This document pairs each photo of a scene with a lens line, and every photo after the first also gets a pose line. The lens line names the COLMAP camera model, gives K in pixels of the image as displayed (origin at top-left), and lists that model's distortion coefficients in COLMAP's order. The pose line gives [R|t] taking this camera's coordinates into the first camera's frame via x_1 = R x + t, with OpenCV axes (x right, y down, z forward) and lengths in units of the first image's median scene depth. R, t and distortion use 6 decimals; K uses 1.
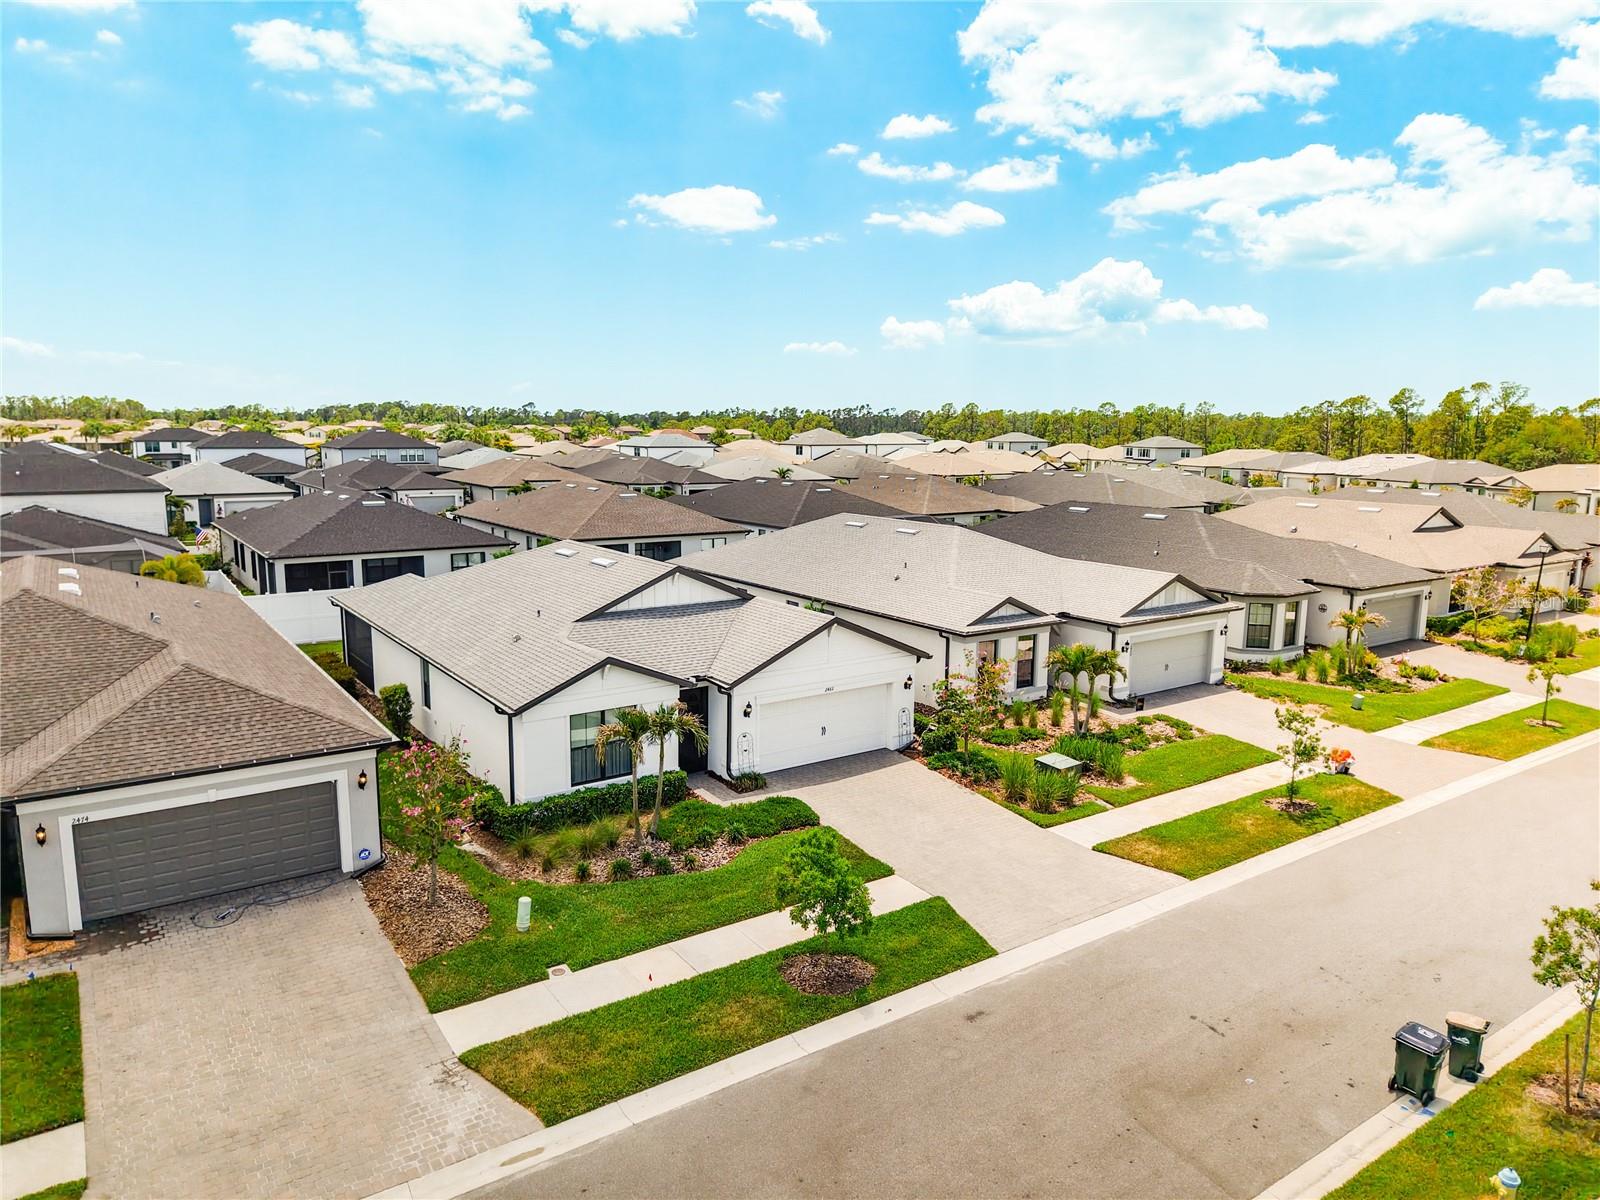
lens RADIAL K [[1065.2, 0, 800.0], [0, 1065.2, 600.0], [0, 0, 1]] dist [0.010719, -0.007776]
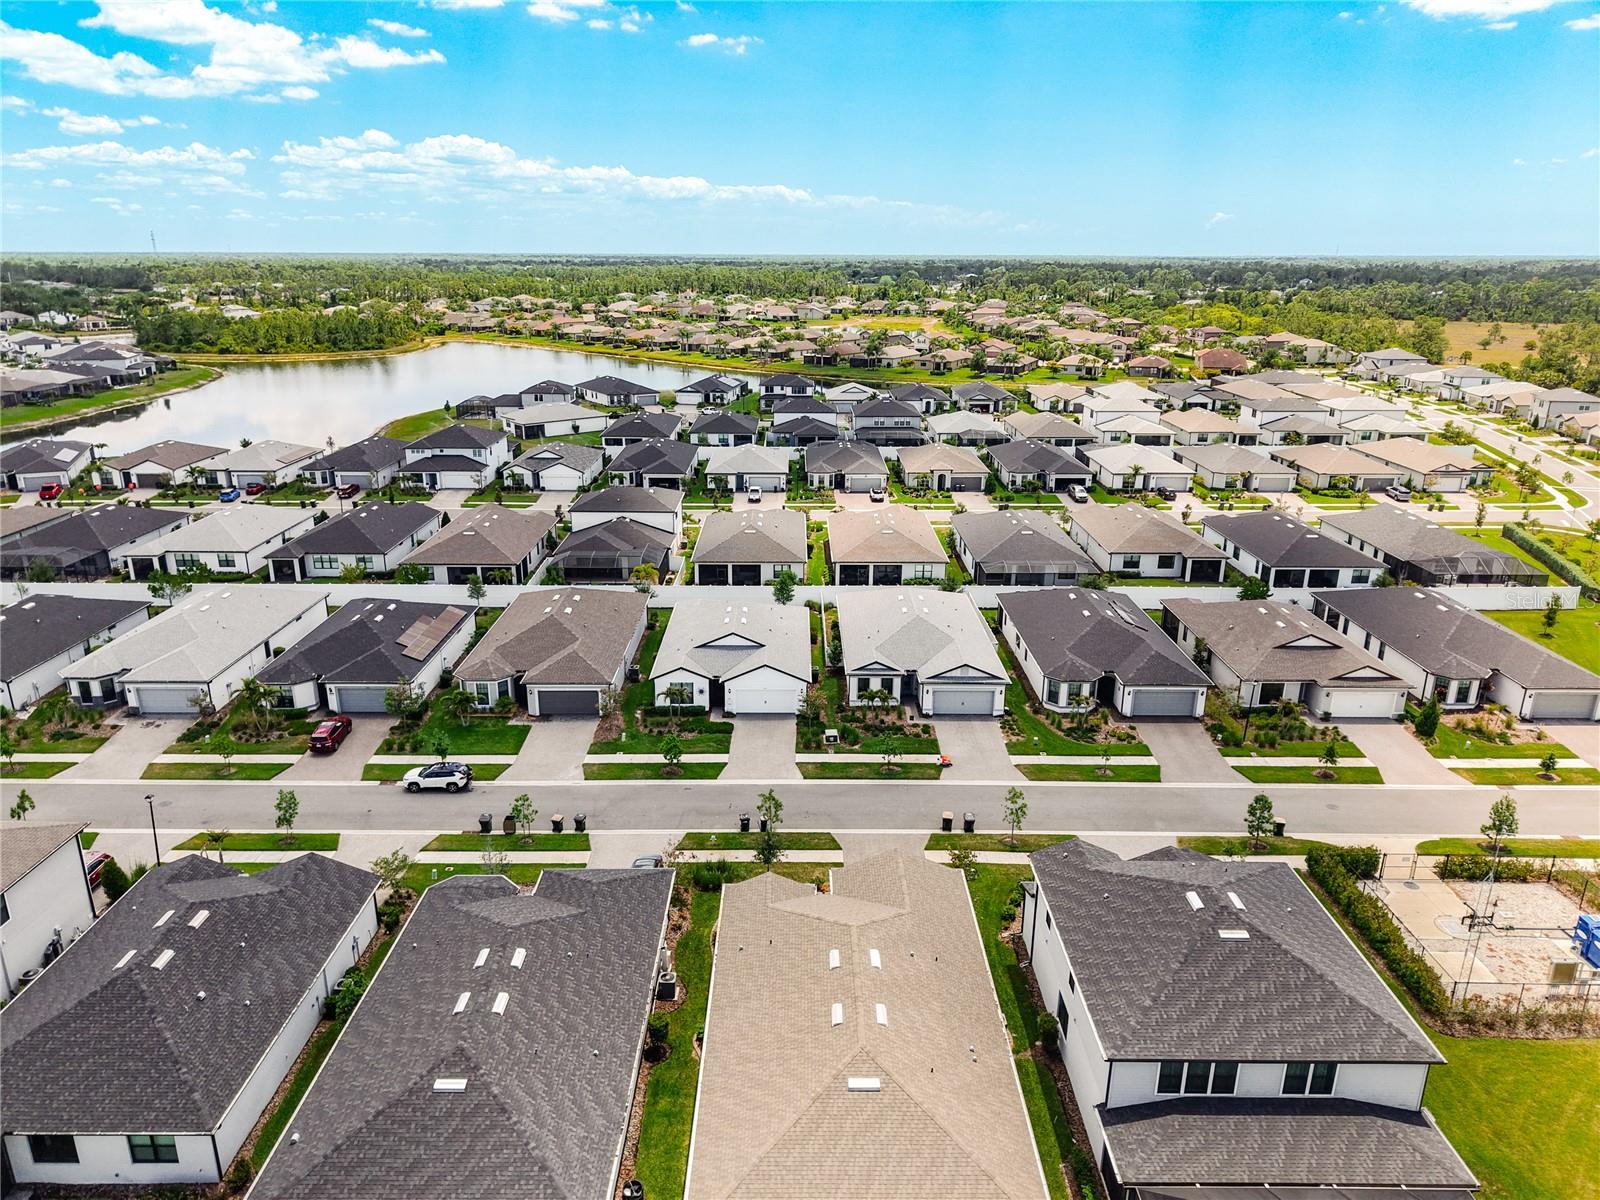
lens RADIAL K [[1072.9, 0, 799.1], [0, 1072.9, 617.4], [0, 0, 1]] dist [0.013820, -0.009870]
pose [[0.821188, 0.174866, -0.543205, 1.647016], [-0.087235, 0.979173, 0.183332, -0.640564], [0.563950, -0.103164, 0.819340, -1.260132]]
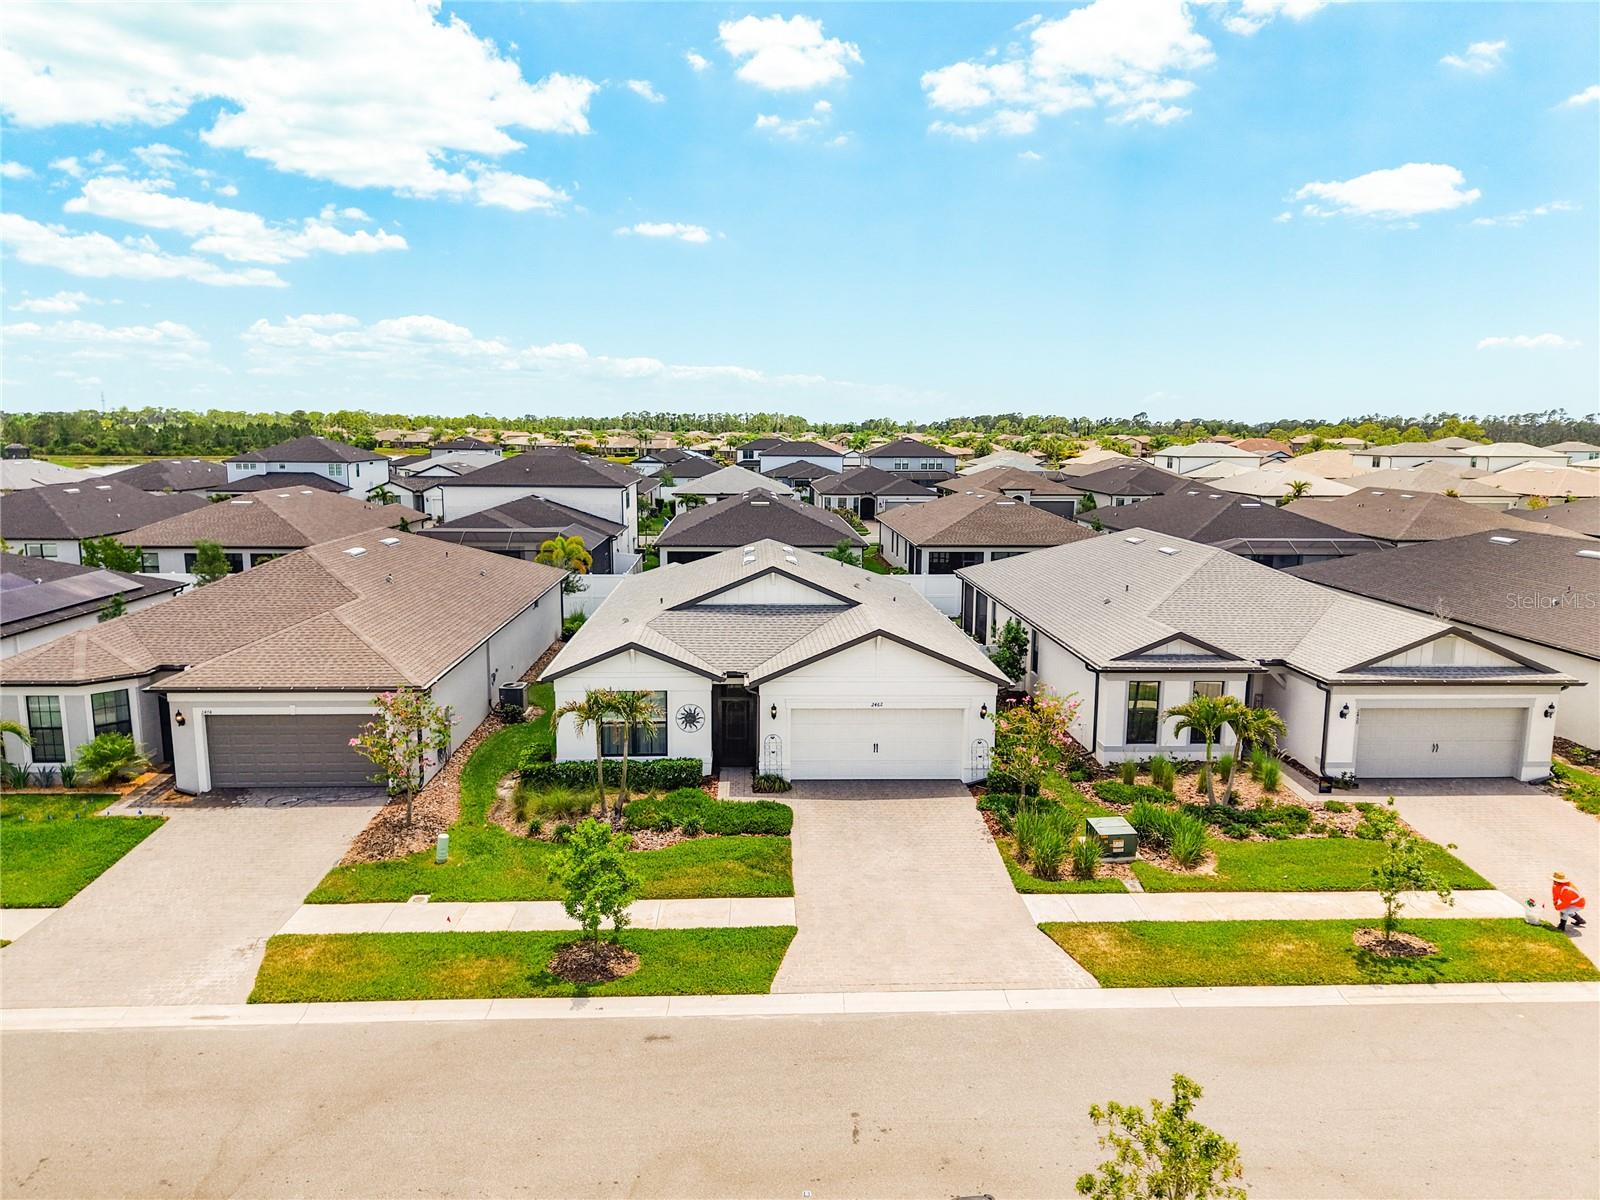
lens RADIAL K [[1072.9, 0, 799.1], [0, 1072.9, 617.4], [0, 0, 1]] dist [0.013820, -0.009870]
pose [[0.845277, 0.089447, -0.526789, 0.484797], [-0.087706, 0.995743, 0.028342, -0.014892], [0.527082, 0.022246, 0.849523, 0.157662]]
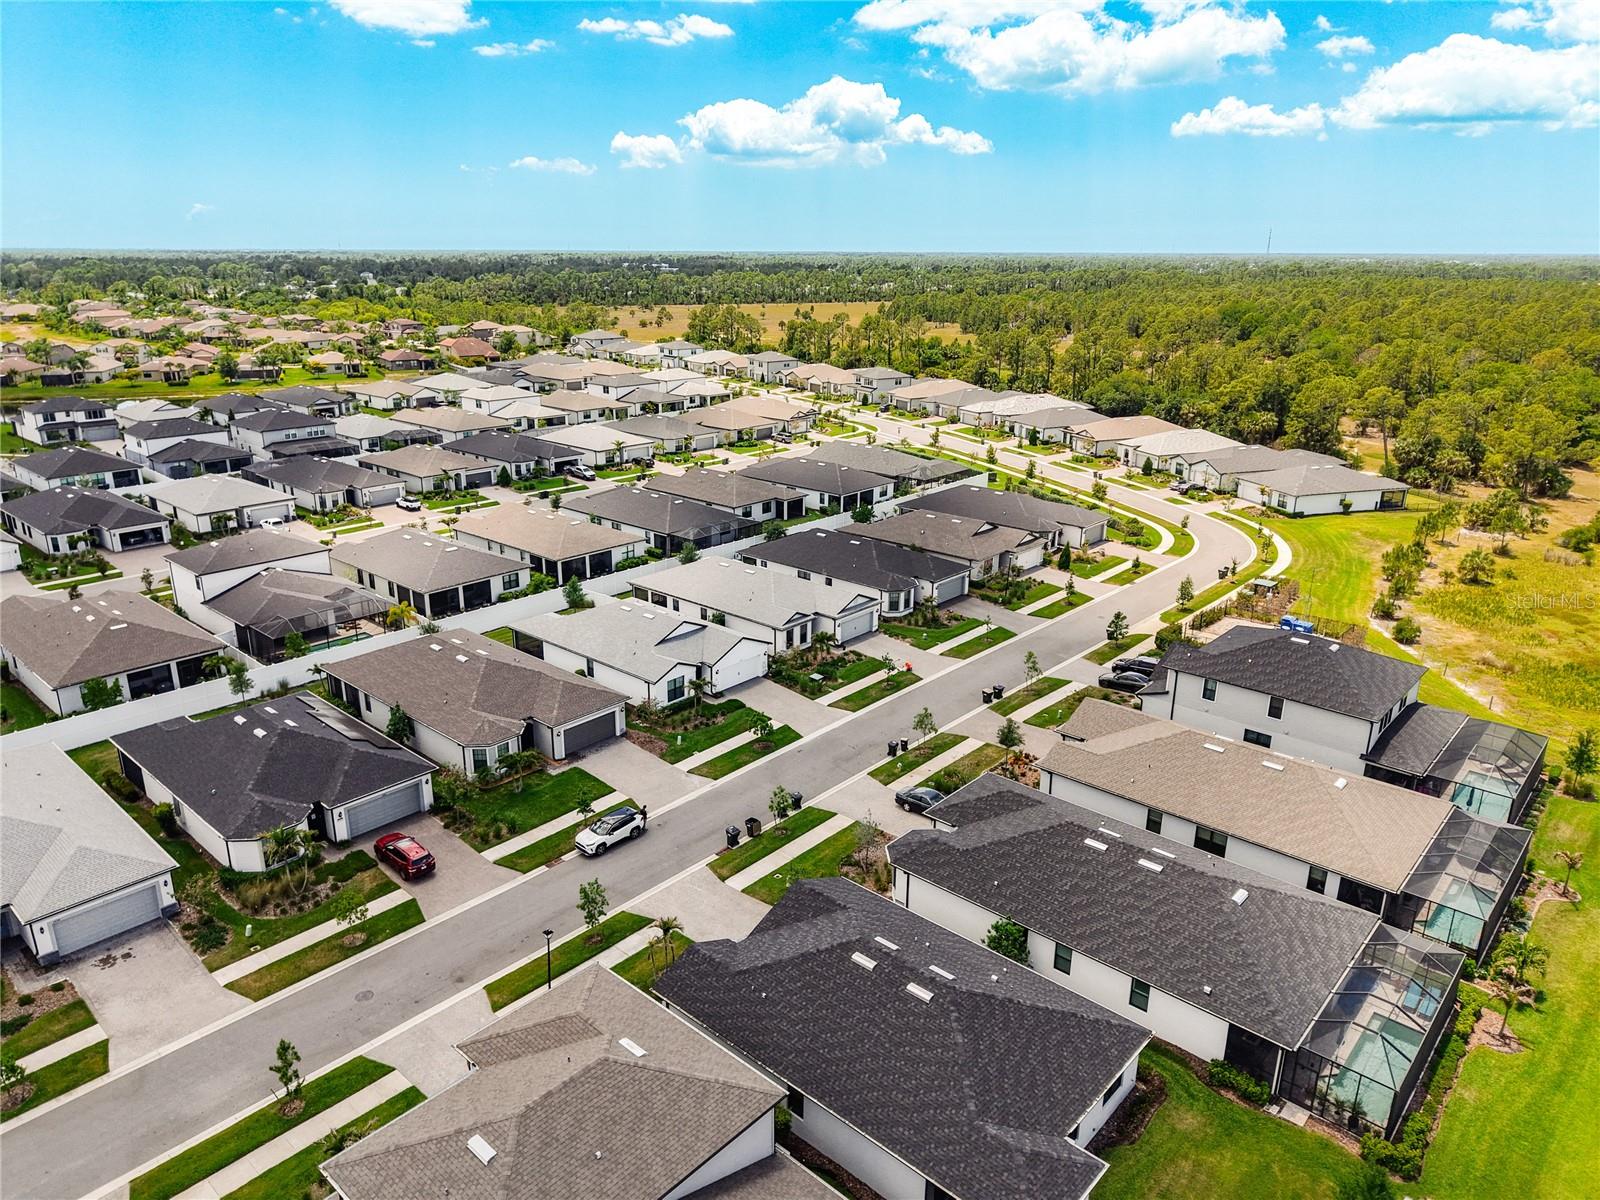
lens RADIAL K [[1065.2, 0, 800.0], [0, 1065.2, 600.0], [0, 0, 1]] dist [0.010719, -0.007776]
pose [[0.972613, -0.077528, 0.219119, -0.467442], [0.042547, 0.986188, 0.160075, -0.571672], [-0.228503, -0.146368, 0.962477, -1.943920]]
